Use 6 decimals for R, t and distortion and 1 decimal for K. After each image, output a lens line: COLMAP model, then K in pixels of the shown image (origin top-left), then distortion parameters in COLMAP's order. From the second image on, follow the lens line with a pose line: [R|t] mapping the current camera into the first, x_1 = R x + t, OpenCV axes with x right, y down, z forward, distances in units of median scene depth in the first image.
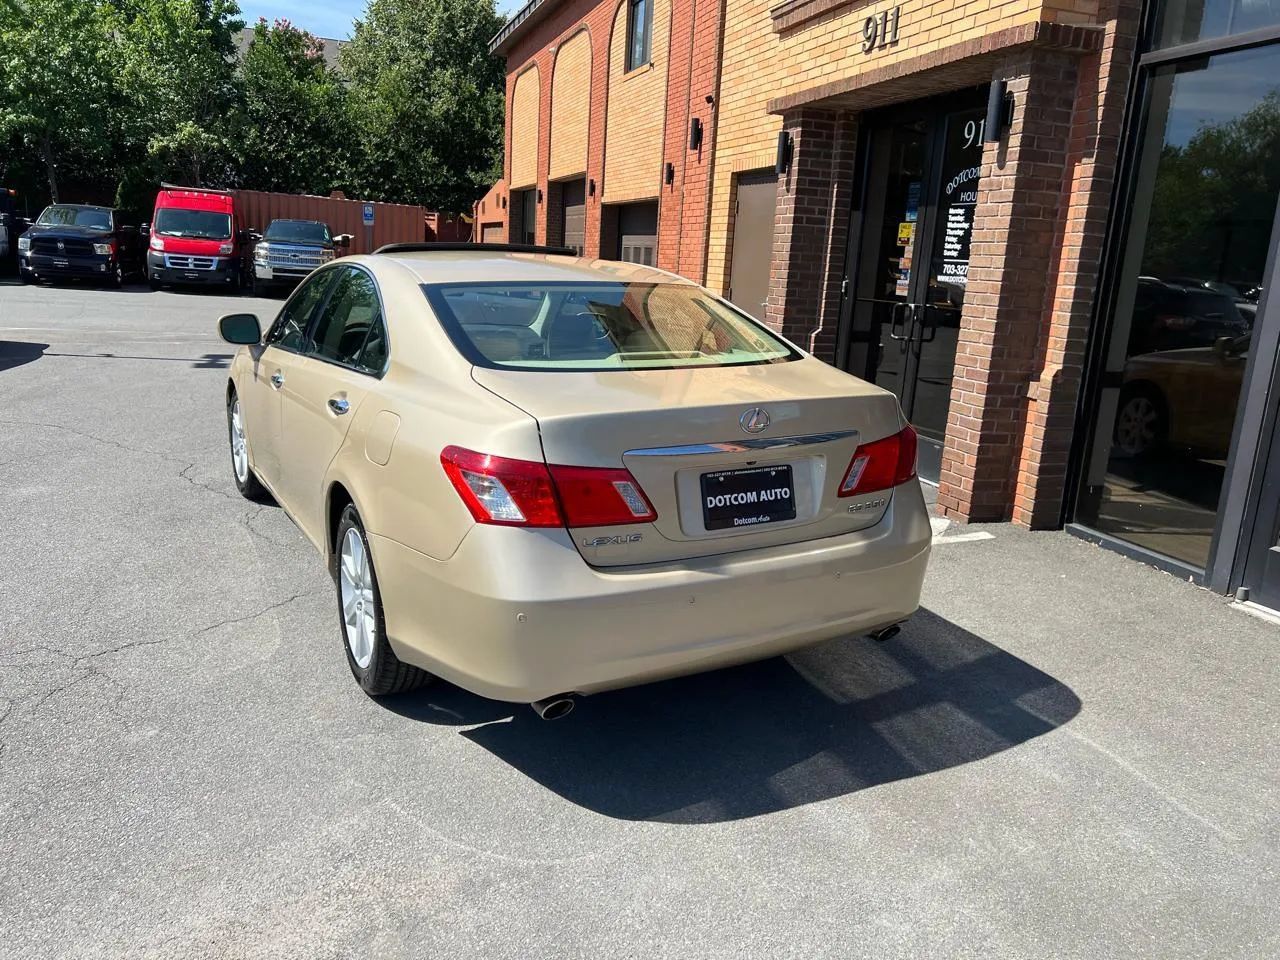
lens RADIAL K [[974.3, 0, 636.9], [0, 974.3, 485.6], [0, 0, 1]] dist [0.038712, -0.045563]
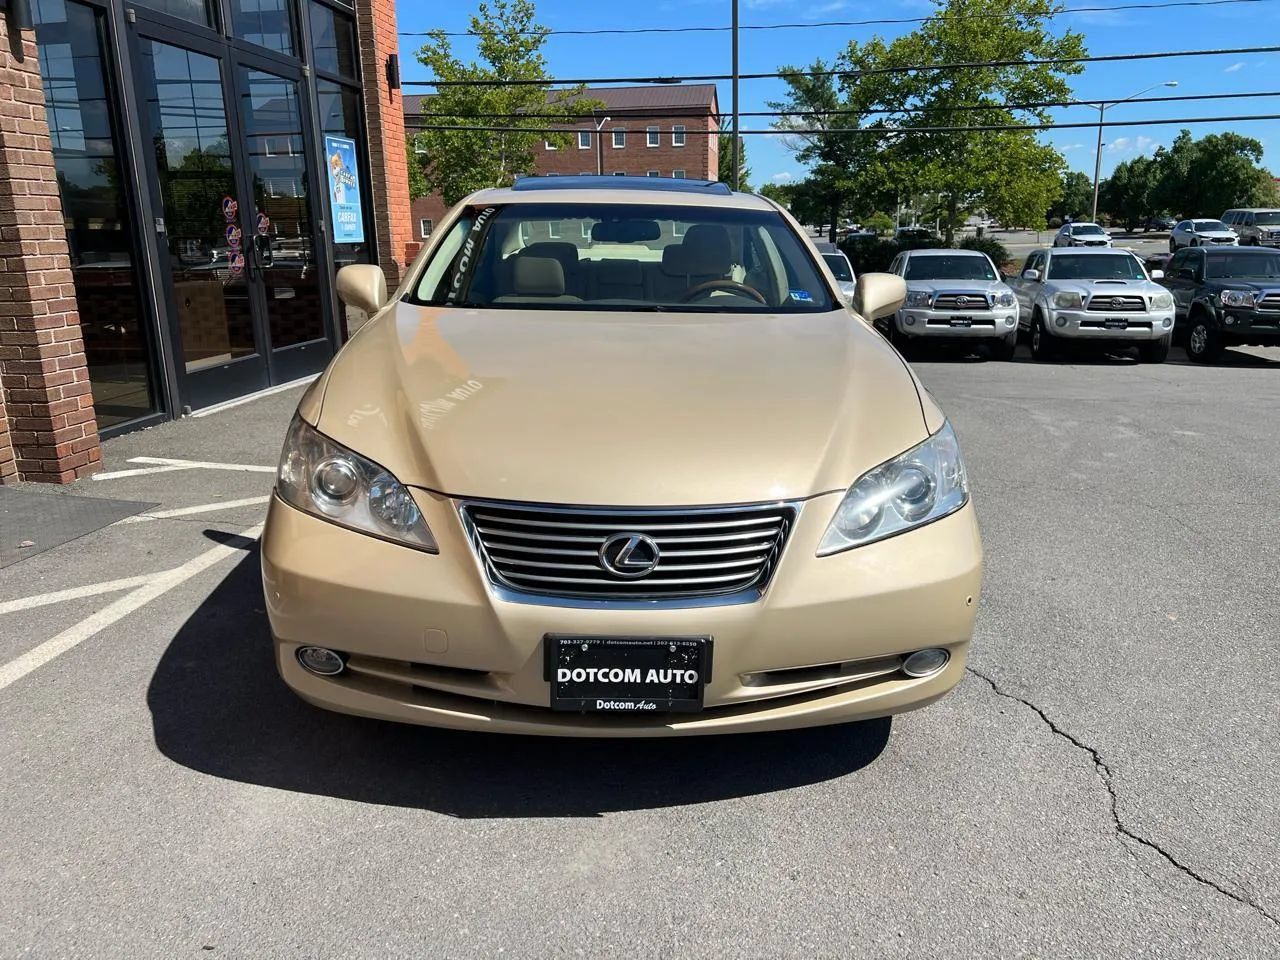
lens RADIAL K [[954.0, 0, 640.0], [0, 954.0, 480.0], [0, 0, 1]] dist [0.051007, -0.046852]
pose [[-0.885850, -0.159100, 0.435841, -0.451791], [0.068997, 0.883751, 0.462843, -0.301185], [-0.458813, 0.440081, -0.771893, 1.329498]]
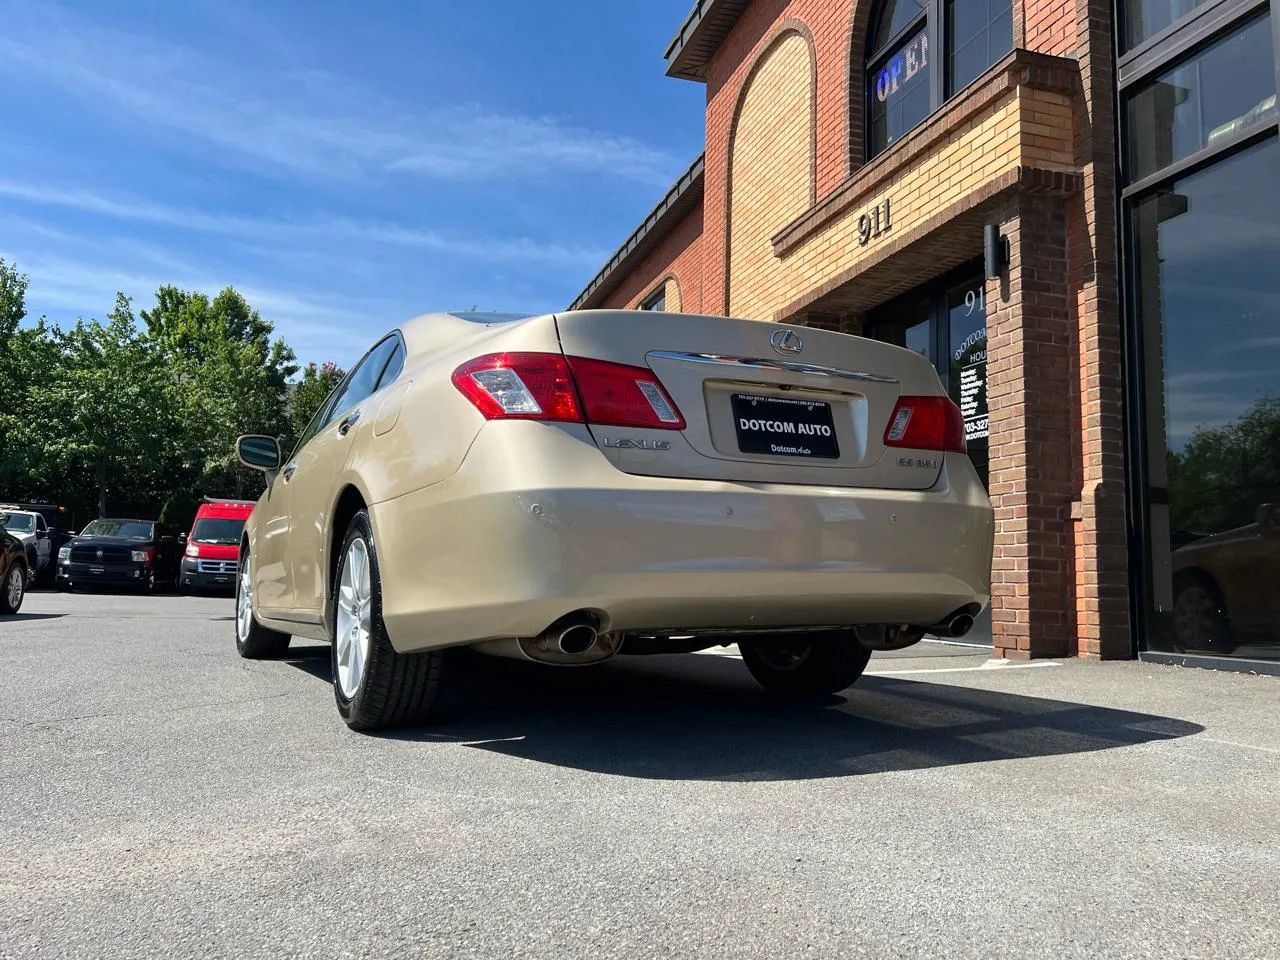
lens RADIAL K [[975.0, 0, 632.4], [0, 975.0, 472.2], [0, 0, 1]] dist [0.036900, -0.045301]
pose [[0.999260, -0.031865, -0.021527, -0.004724], [0.022470, 0.938113, -0.345599, 0.164742], [0.031207, 0.344860, 0.938135, 0.068875]]
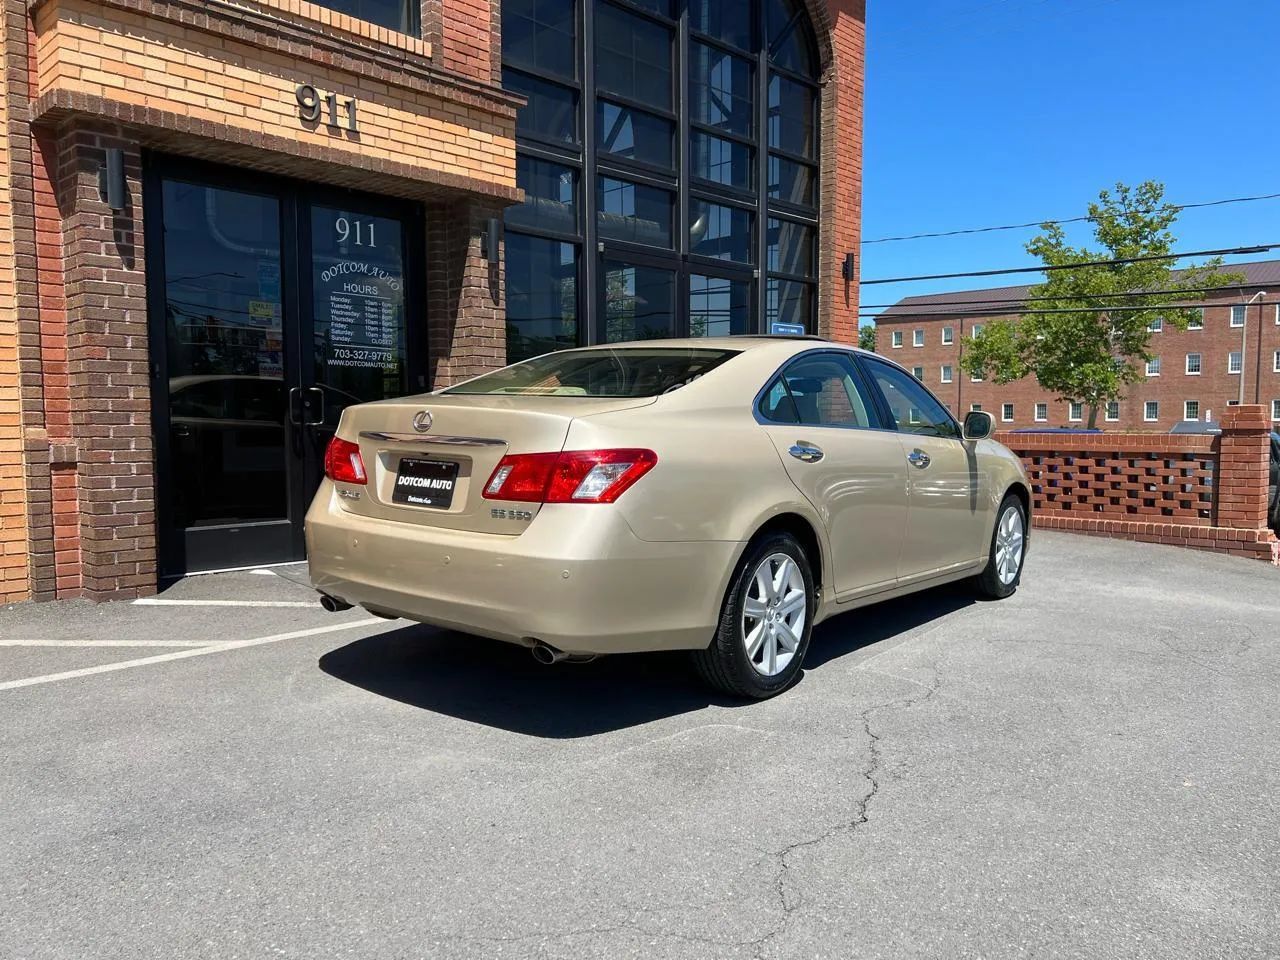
lens RADIAL K [[964.4, 0, 640.6], [0, 964.4, 488.6], [0, 0, 1]] dist [0.041644, -0.040318]
pose [[-0.450145, -0.121539, 0.884645, -0.781559], [0.174340, 0.959667, 0.220557, -0.263362], [-0.875771, 0.253511, -0.410801, 1.219619]]
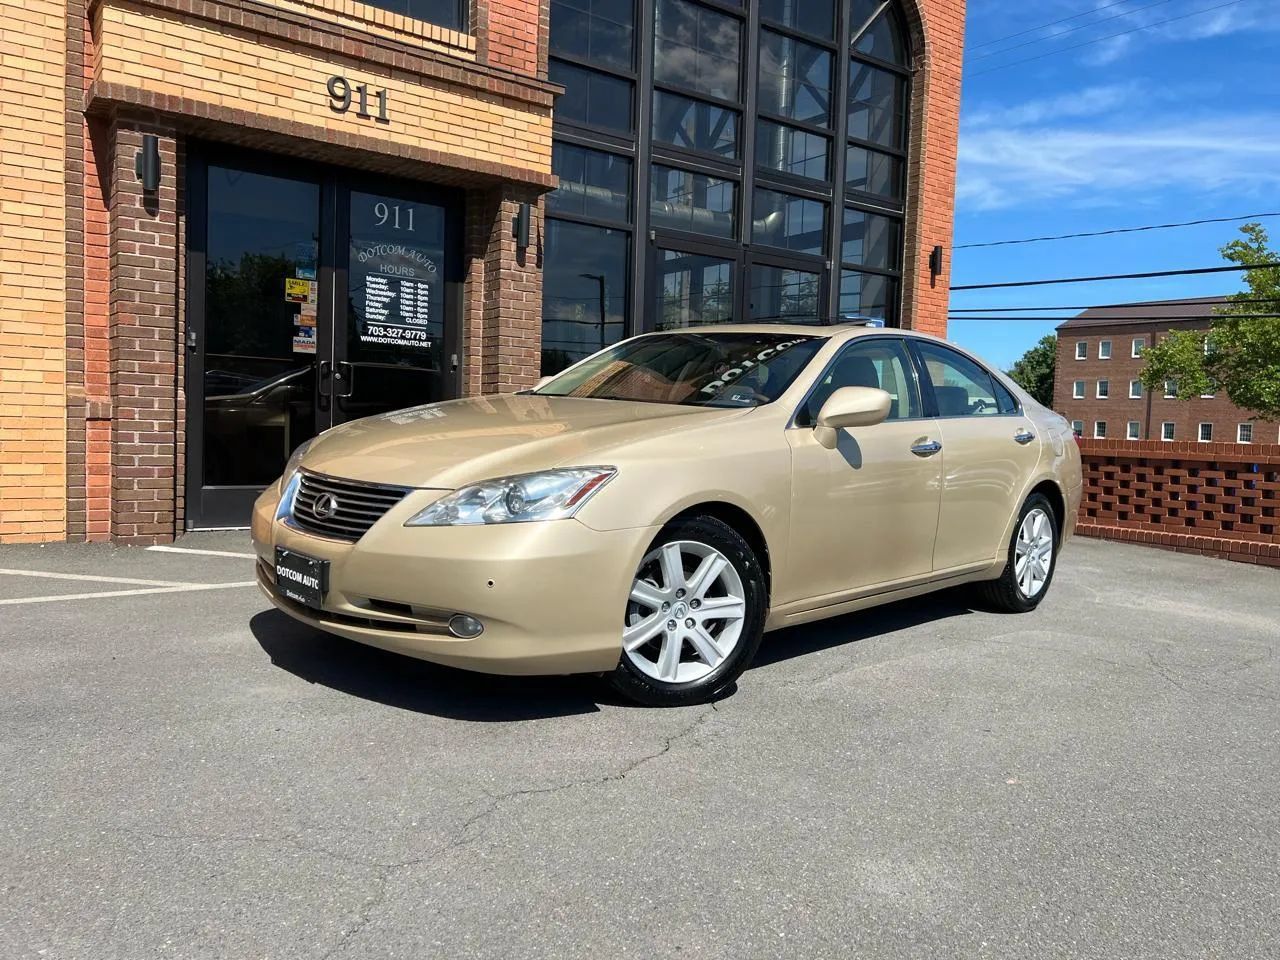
lens RADIAL K [[964.8, 0, 639.5], [0, 964.8, 474.5], [0, 0, 1]] dist [0.049193, -0.050739]
pose [[-0.286220, -0.120130, 0.950603, -0.851022], [0.163181, 0.971505, 0.171904, -0.209302], [-0.944166, 0.204323, -0.258461, 1.067403]]
